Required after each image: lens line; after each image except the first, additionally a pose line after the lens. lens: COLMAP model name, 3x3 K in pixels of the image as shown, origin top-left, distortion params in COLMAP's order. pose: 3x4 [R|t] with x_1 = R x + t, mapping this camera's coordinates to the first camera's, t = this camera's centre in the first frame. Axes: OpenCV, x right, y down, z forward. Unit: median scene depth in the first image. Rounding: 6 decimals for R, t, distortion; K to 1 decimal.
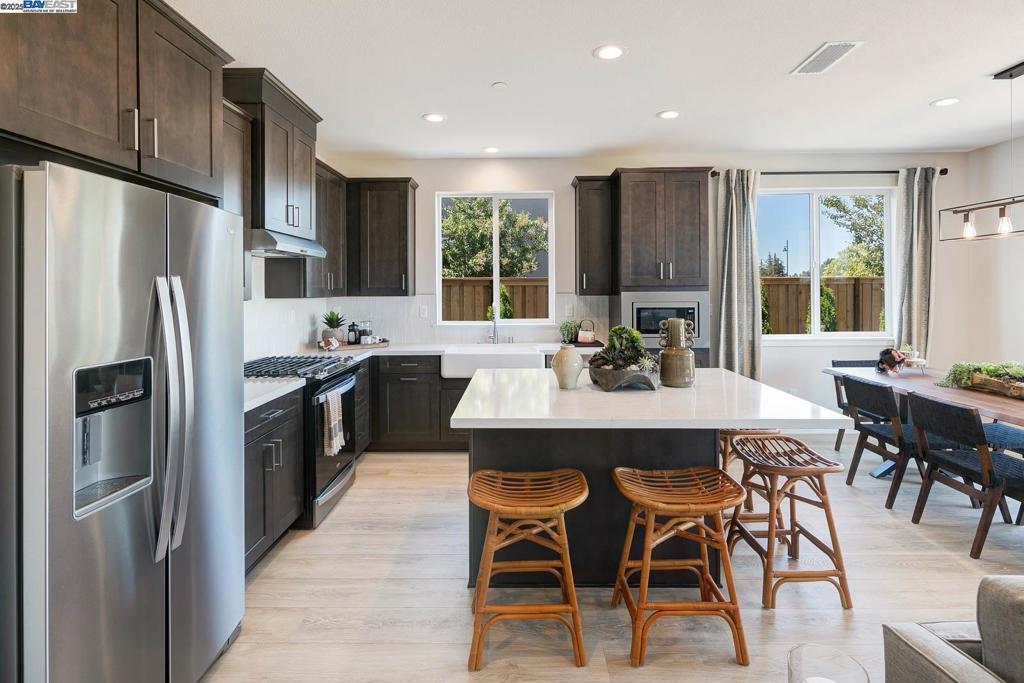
lens RADIAL K [[502.4, 0, 509.6], [0, 502.4, 291.2], [0, 0, 1]] dist [-0.002019, -0.000922]
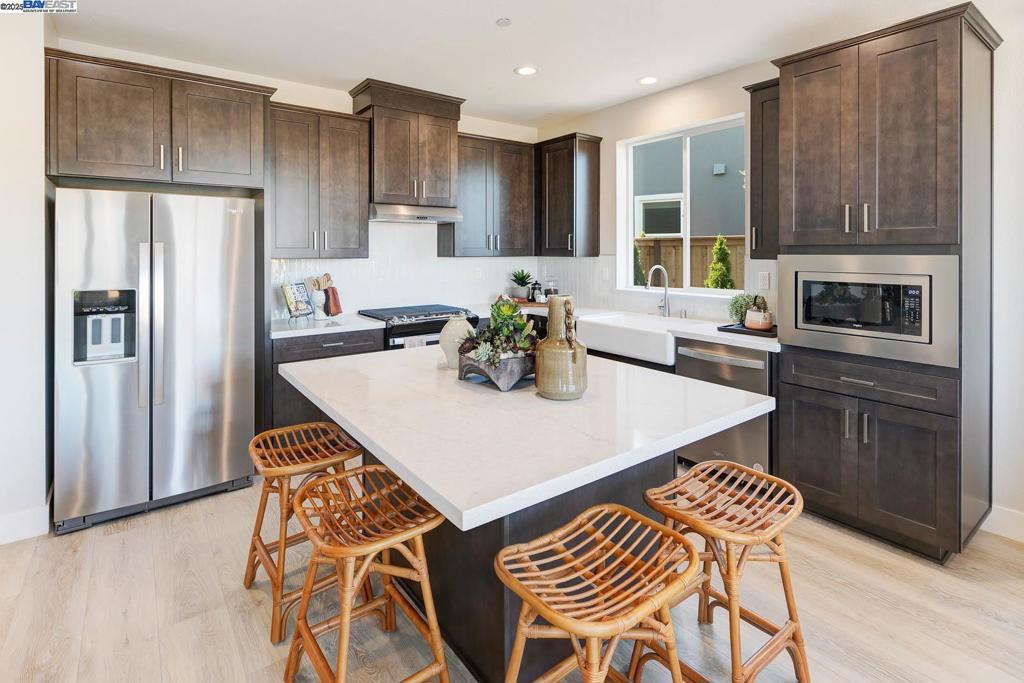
lens RADIAL K [[502.4, 0, 516.6], [0, 502.4, 254.4], [0, 0, 1]] dist [-0.002019, -0.000922]
pose [[0.613101, 0.009183, -0.789951, 0.498456], [-0.003453, 0.999954, 0.008944, -0.003136], [0.789997, -0.002756, 0.613105, 0.332232]]
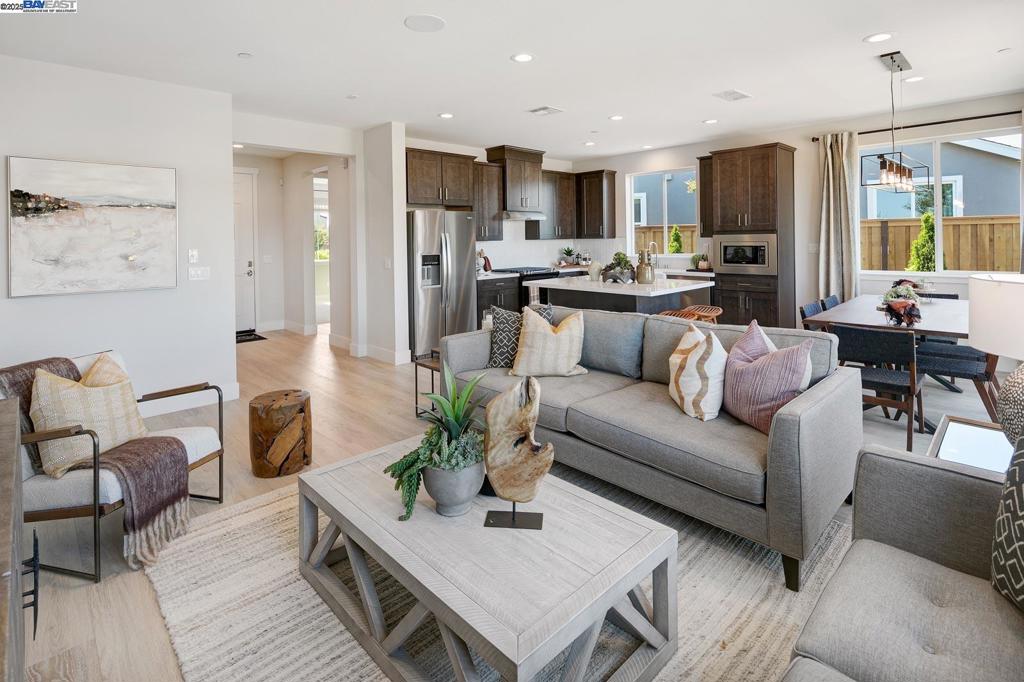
lens RADIAL K [[502.4, 0, 516.7], [0, 502.4, 241.5], [0, 0, 1]] dist [-0.002019, -0.000922]
pose [[0.705831, -0.001021, -0.708380, 0.826118], [0.010163, 0.999911, 0.008685, 0.001647], [0.708308, -0.013329, 0.705778, -0.440145]]
